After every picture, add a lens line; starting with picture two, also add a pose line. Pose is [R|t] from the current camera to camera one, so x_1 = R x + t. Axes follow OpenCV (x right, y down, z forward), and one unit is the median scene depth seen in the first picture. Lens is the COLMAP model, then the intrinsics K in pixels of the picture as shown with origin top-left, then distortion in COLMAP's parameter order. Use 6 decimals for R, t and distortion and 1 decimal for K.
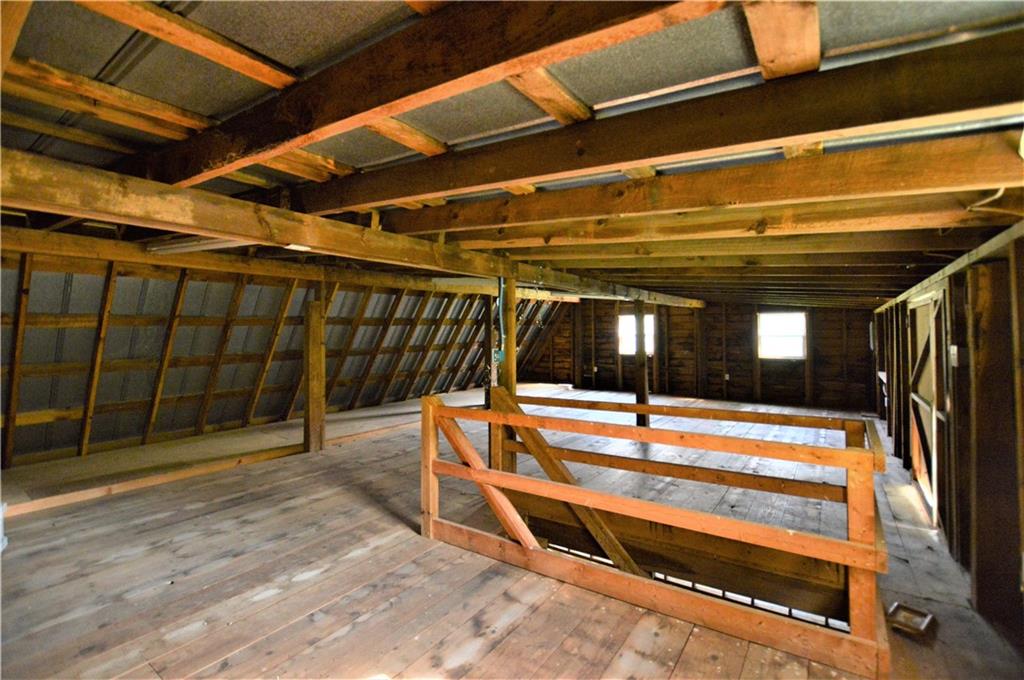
lens RADIAL K [[463.5, 0, 508.4], [0, 463.5, 336.8], [0, 0, 1]] dist [-0.035622, 0.005879]
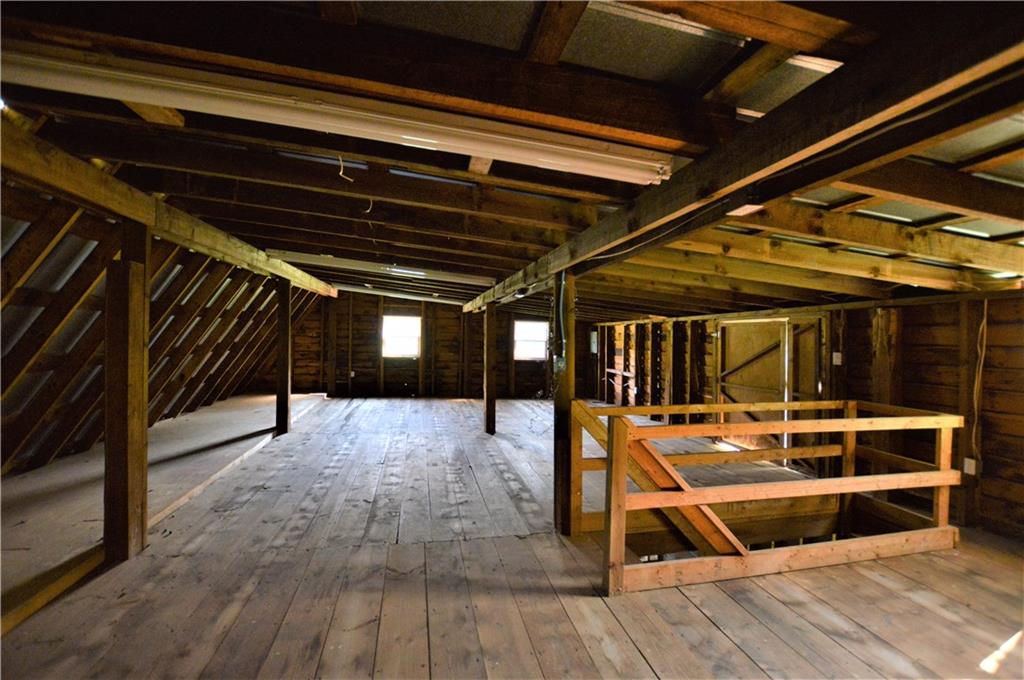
lens RADIAL K [[463.5, 0, 514.3], [0, 463.5, 339.5], [0, 0, 1]] dist [-0.035622, 0.005879]
pose [[0.671526, 0.017349, 0.740778, -0.285194], [-0.021446, 0.999762, -0.003973, 0.000593], [-0.740670, -0.013219, 0.671738, 0.194449]]
